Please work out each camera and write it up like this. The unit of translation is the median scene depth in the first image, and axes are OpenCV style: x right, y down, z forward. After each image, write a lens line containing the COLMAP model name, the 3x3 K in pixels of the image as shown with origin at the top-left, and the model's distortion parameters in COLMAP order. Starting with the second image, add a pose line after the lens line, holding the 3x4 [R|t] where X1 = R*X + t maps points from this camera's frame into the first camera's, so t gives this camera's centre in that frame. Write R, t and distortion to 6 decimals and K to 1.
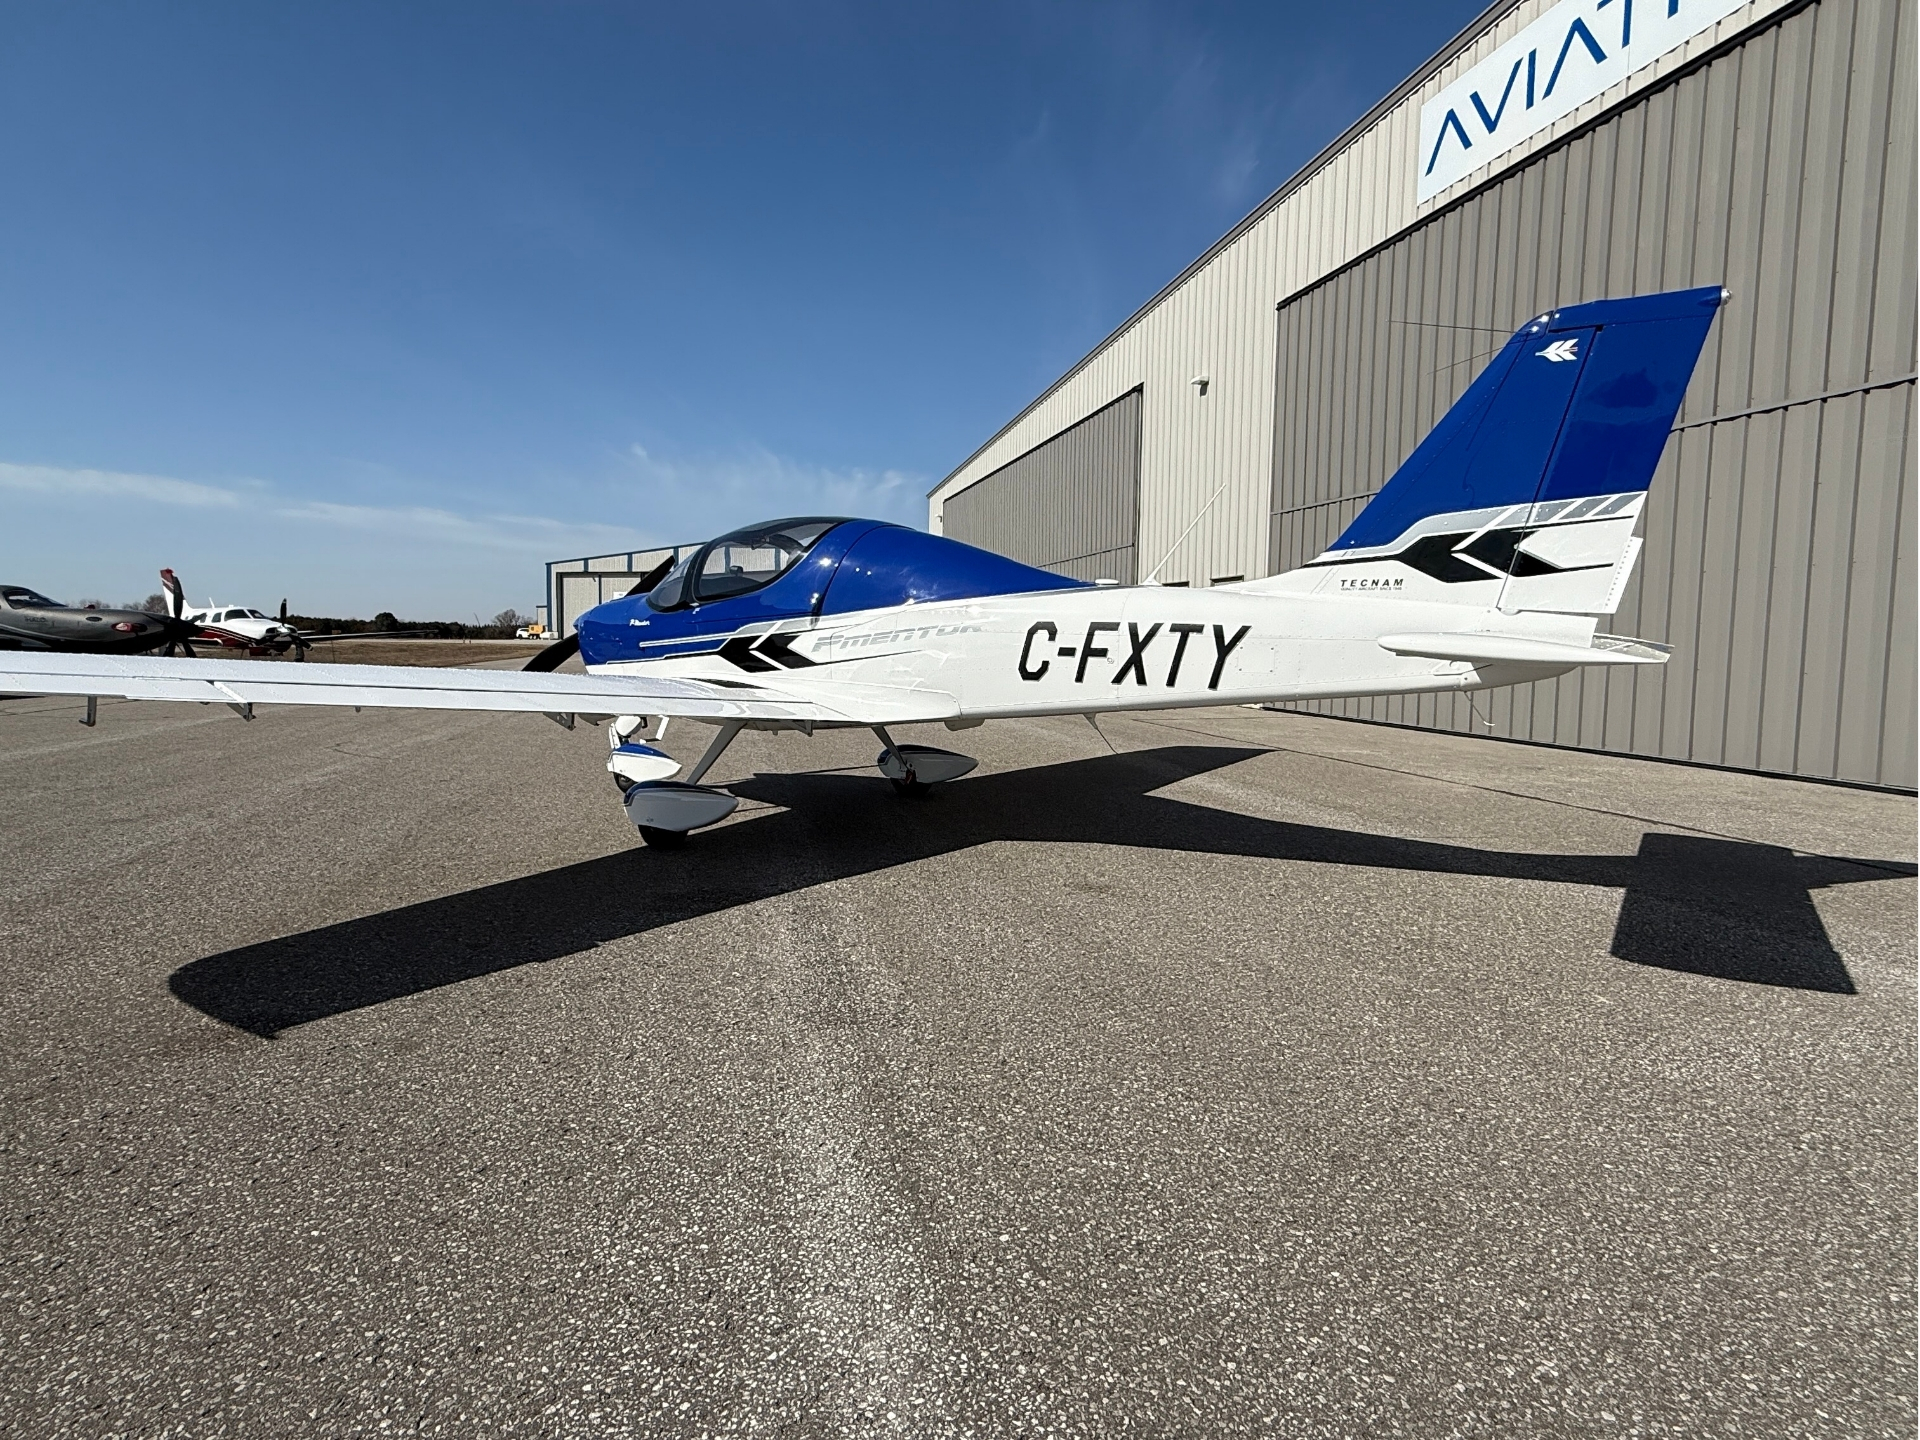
lens RADIAL K [[1011.0, 0, 960.0], [0, 1011.0, 720.0], [0, 0, 1]] dist [0.000733, 0.000033]
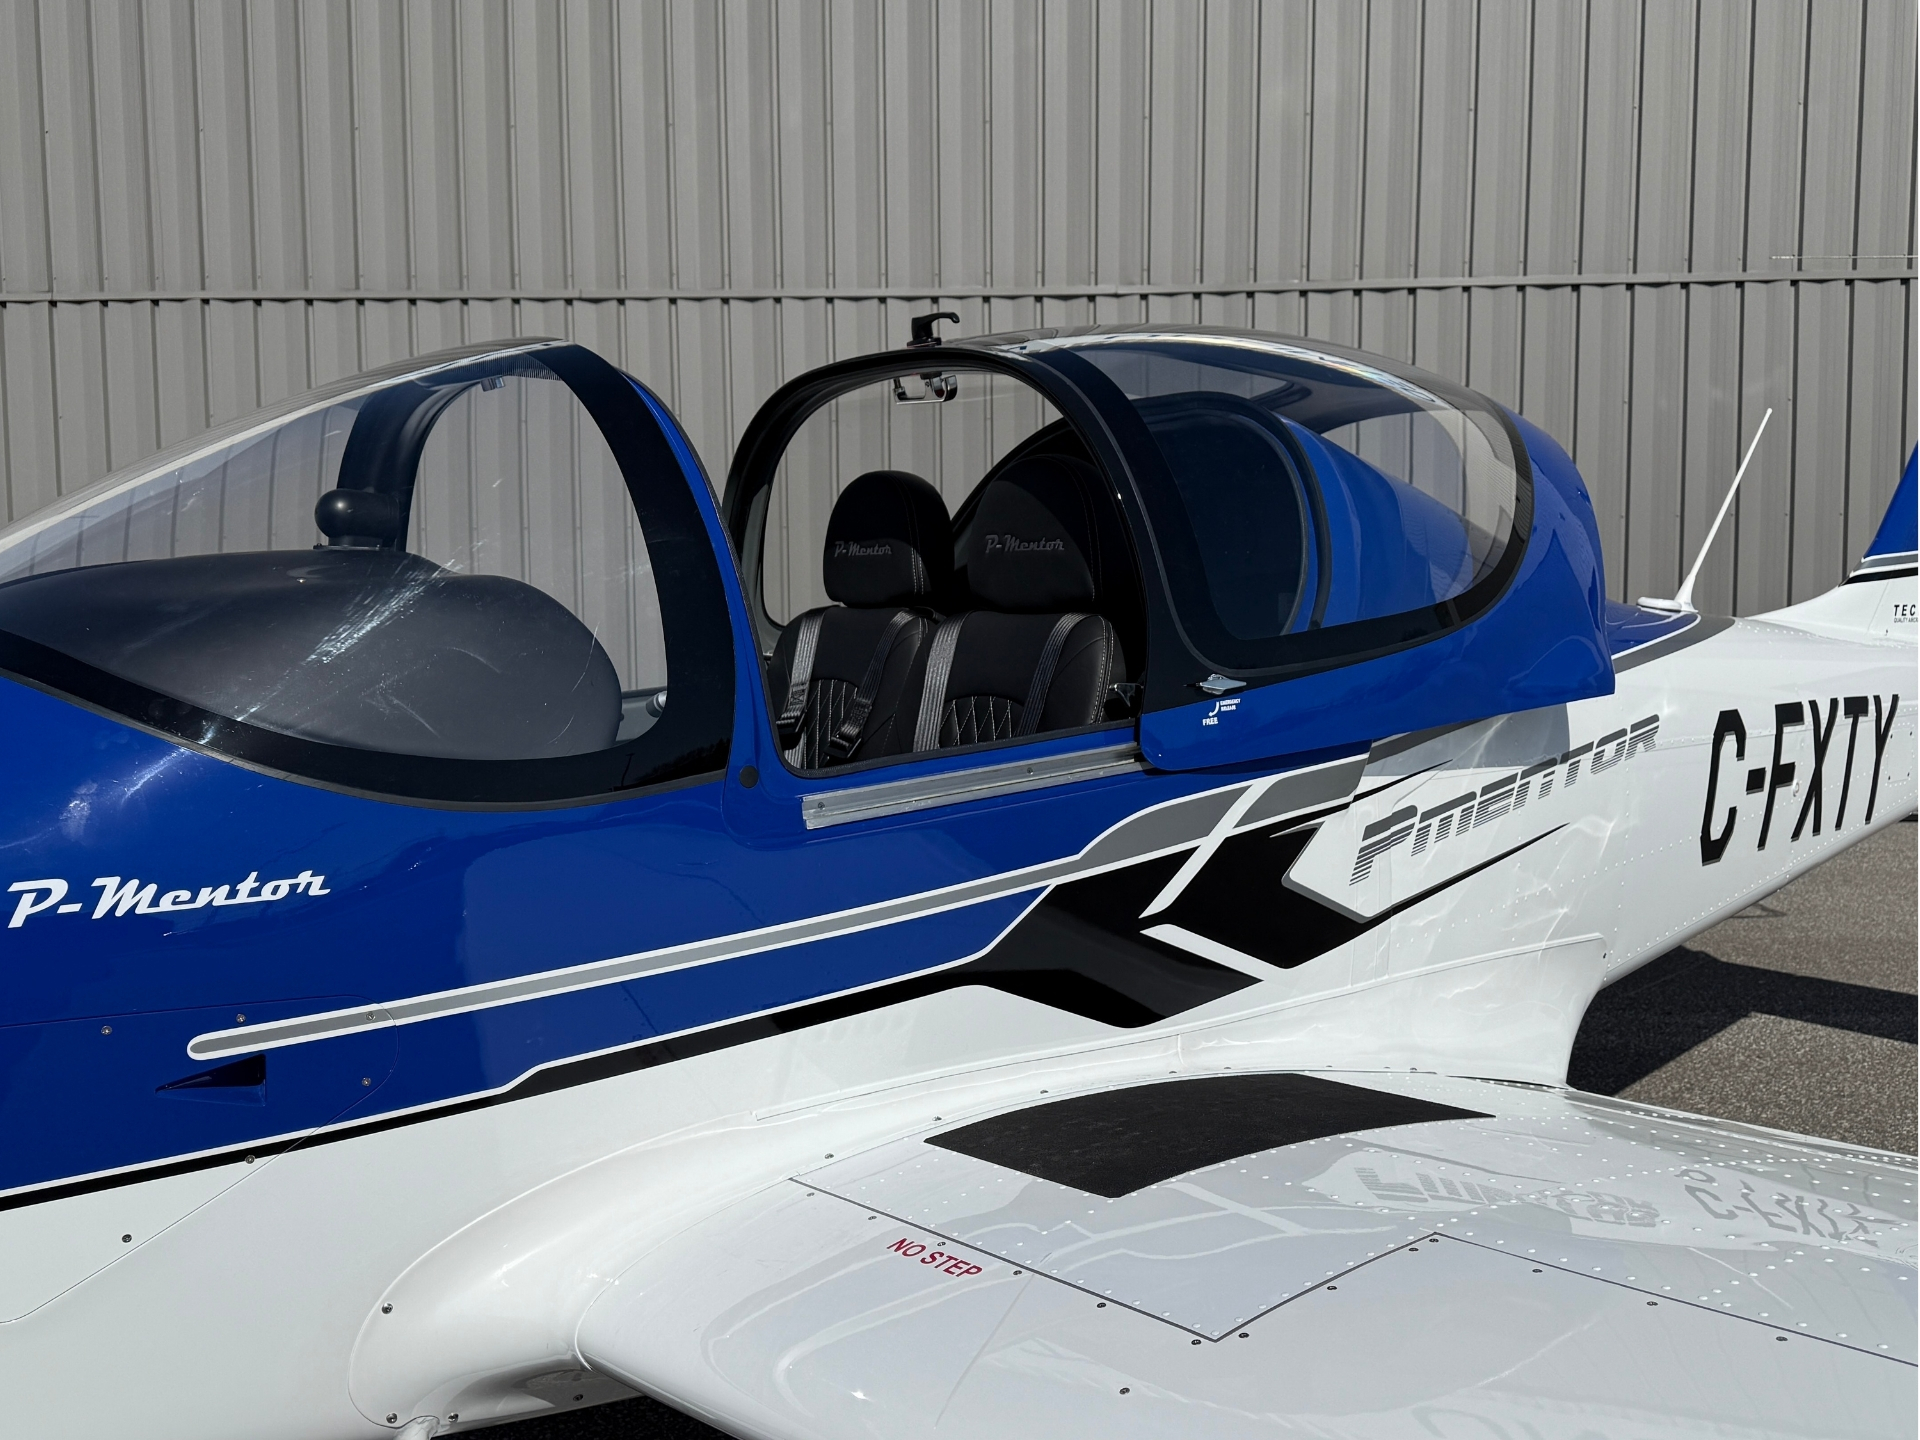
lens RADIAL K [[1777.4, 0, 1018.4], [0, 1777.4, 725.0], [0, 0, 1]] dist [0.175236, -0.376909]
pose [[0.276610, -0.090506, 0.956711, -0.701353], [0.084847, 0.993967, 0.069499, -0.170625], [-0.957229, 0.061950, 0.282620, 1.100019]]
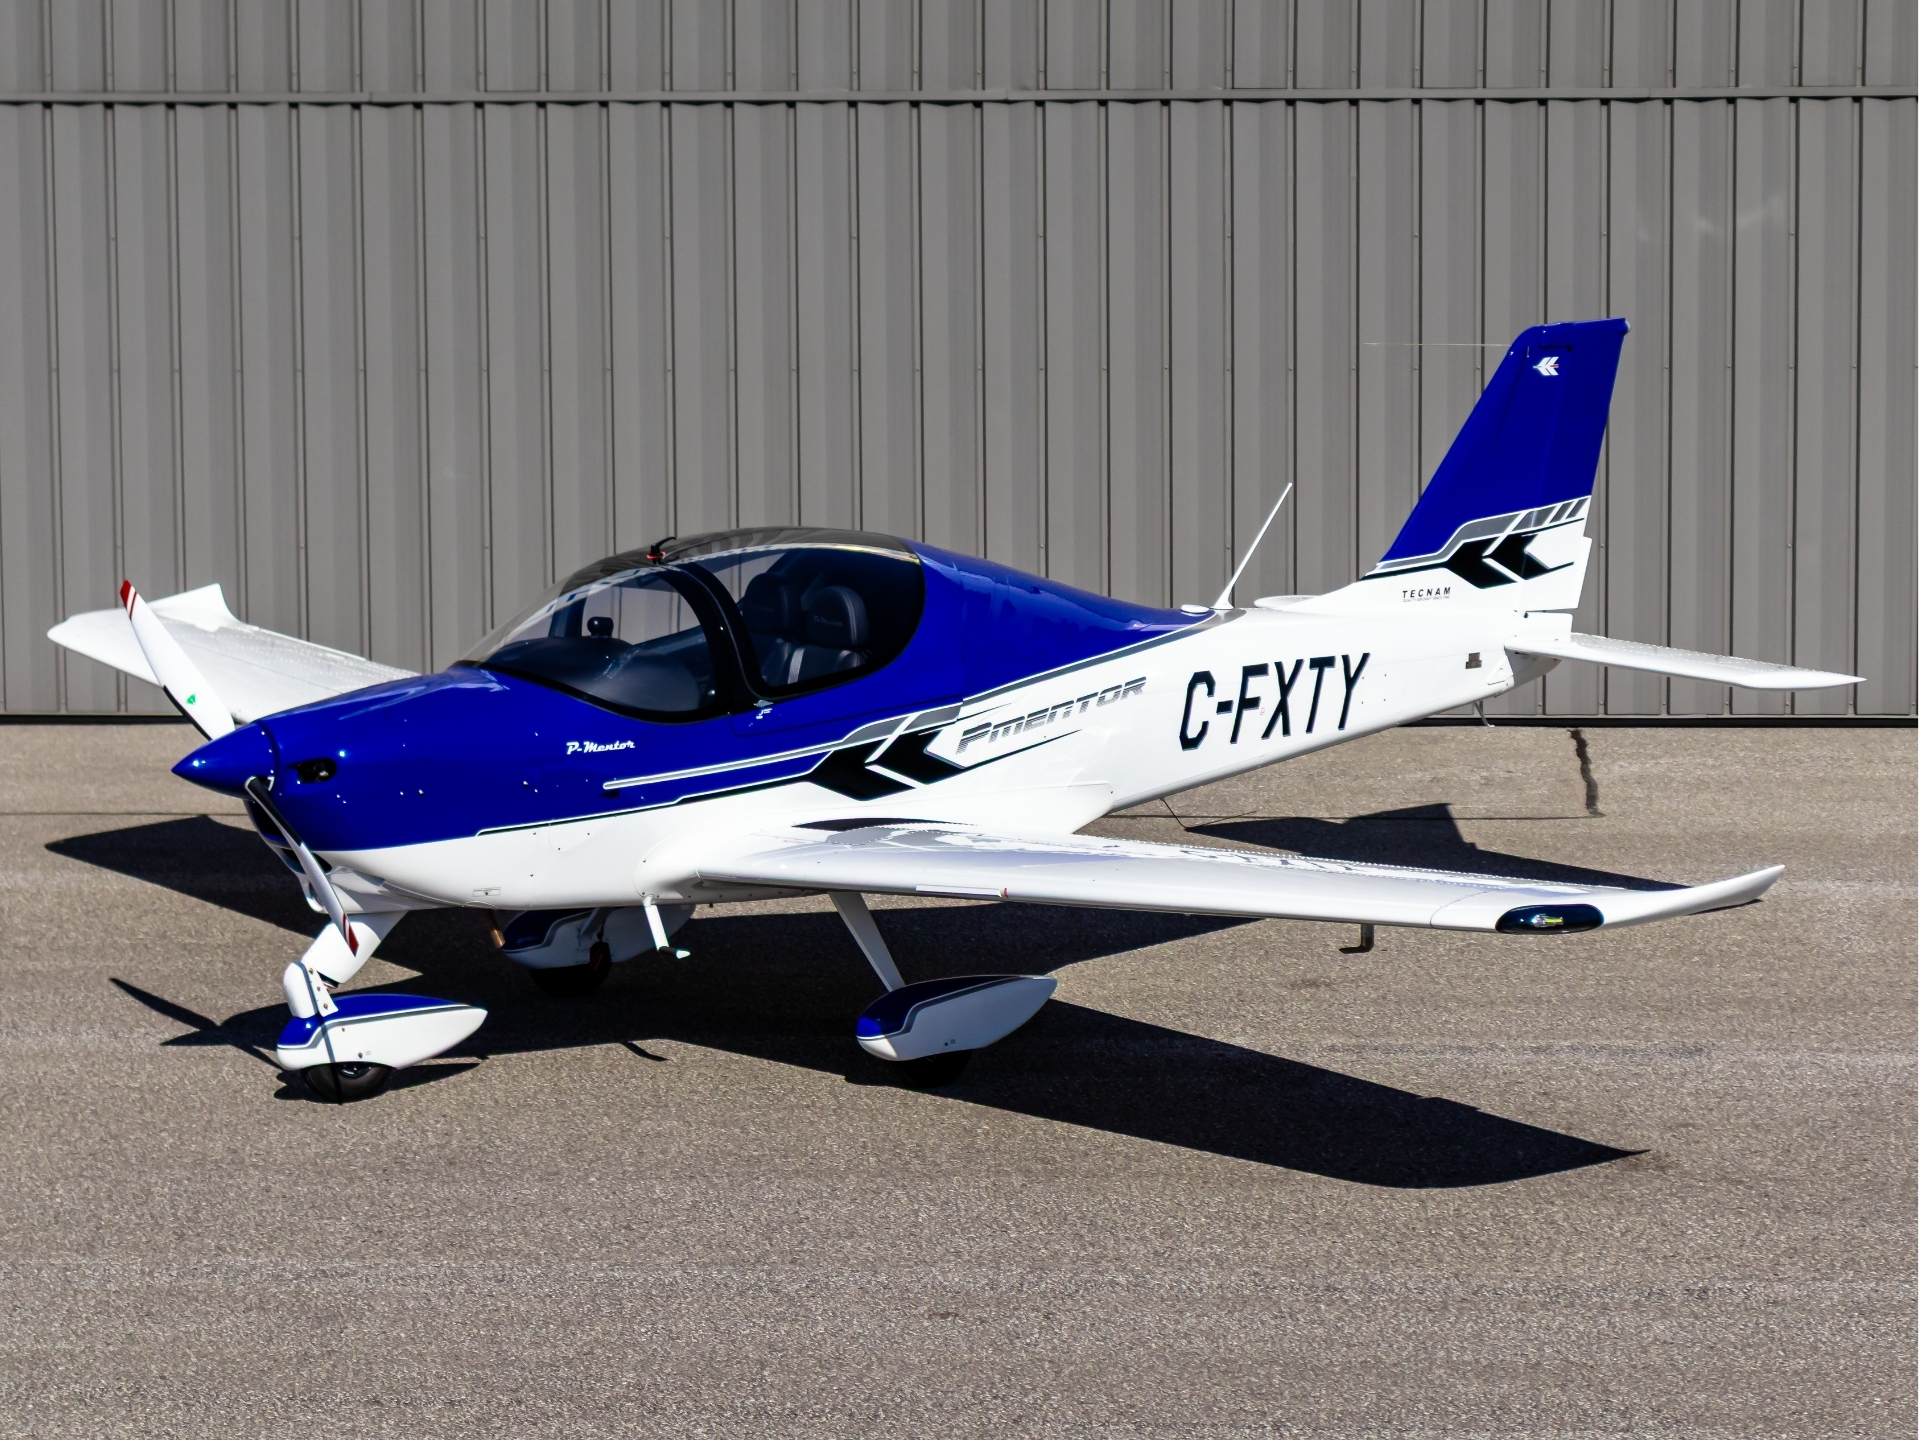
lens RADIAL K [[5805.5, 0, 960.0], [0, 5805.5, 720.0], [0, 0, 1]] dist [-0.055165, 0.960869]
pose [[0.292310, -0.141125, 0.945853, -4.337183], [0.084386, 0.989000, 0.121484, -0.638918], [-0.952593, 0.044305, 0.301004, -0.172817]]
